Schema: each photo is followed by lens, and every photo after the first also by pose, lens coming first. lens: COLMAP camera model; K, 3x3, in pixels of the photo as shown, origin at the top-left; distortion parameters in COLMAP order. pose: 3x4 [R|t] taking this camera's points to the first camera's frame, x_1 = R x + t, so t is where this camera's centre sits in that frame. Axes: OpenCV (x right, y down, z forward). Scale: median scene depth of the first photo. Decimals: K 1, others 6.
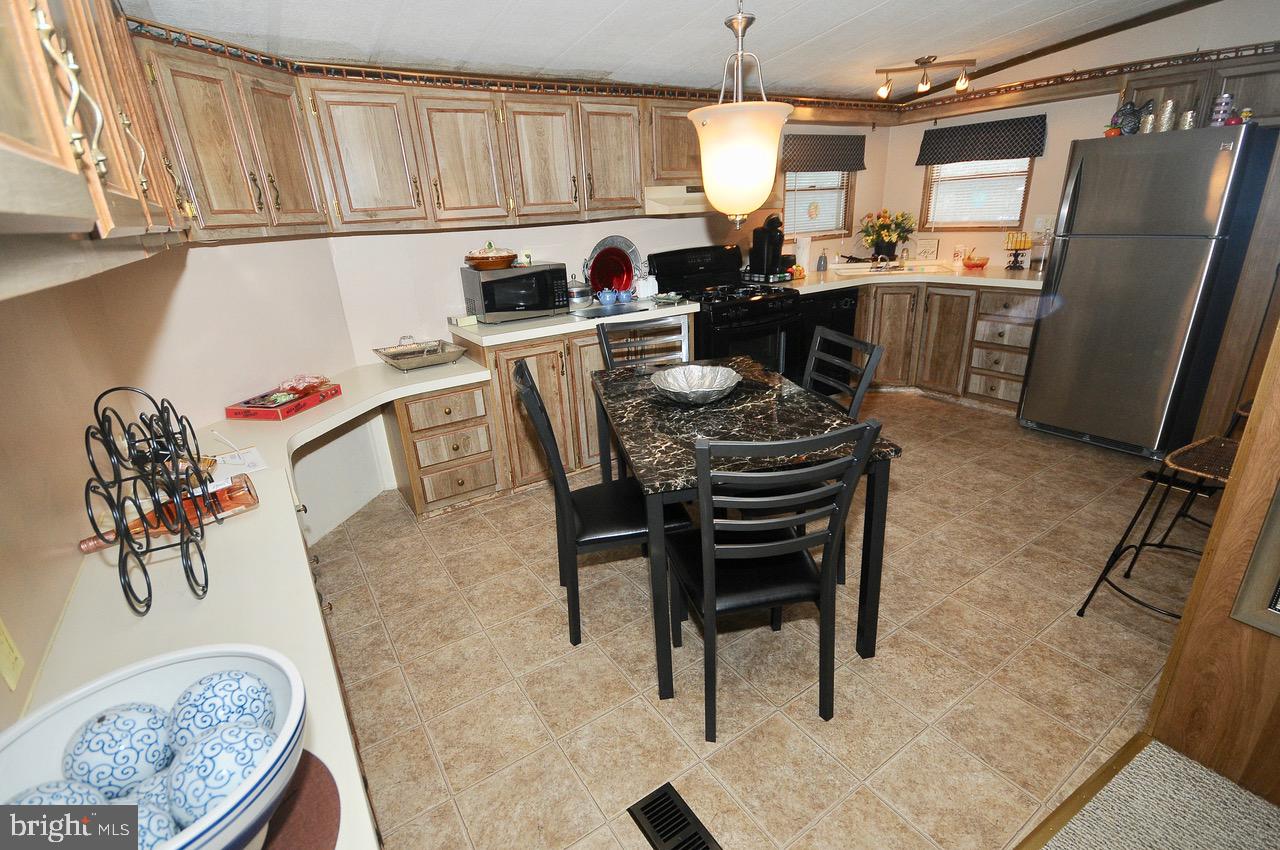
lens RADIAL K [[577.1, 0, 623.7], [0, 577.1, 435.6], [0, 0, 1]] dist [-0.014225, 0.000252]
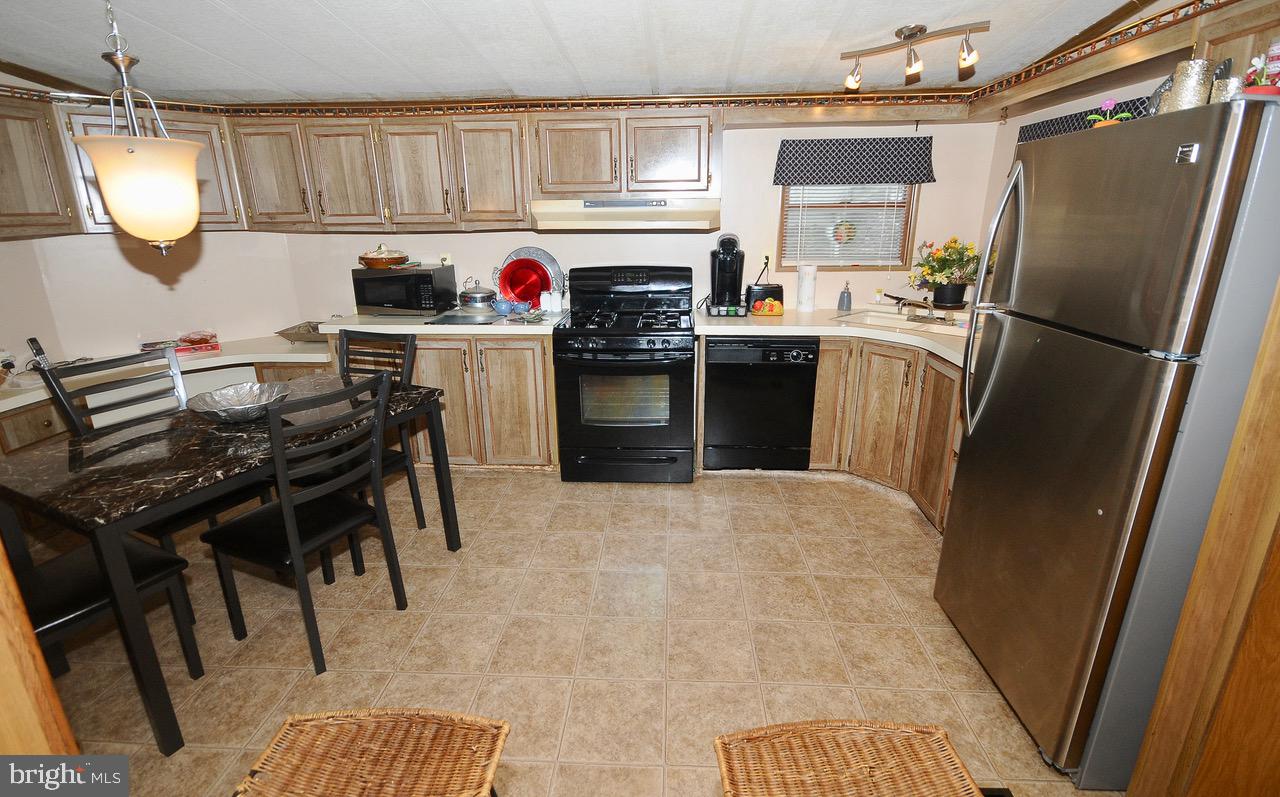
lens RADIAL K [[569.7, 0, 641.0], [0, 569.7, 374.1], [0, 0, 1]] dist [-0.018747, -0.000202]
pose [[0.820241, 0.194445, -0.537955, 0.606944], [-0.239805, 0.970709, -0.014775, -0.144349], [0.519324, 0.141123, 0.842844, 0.269335]]
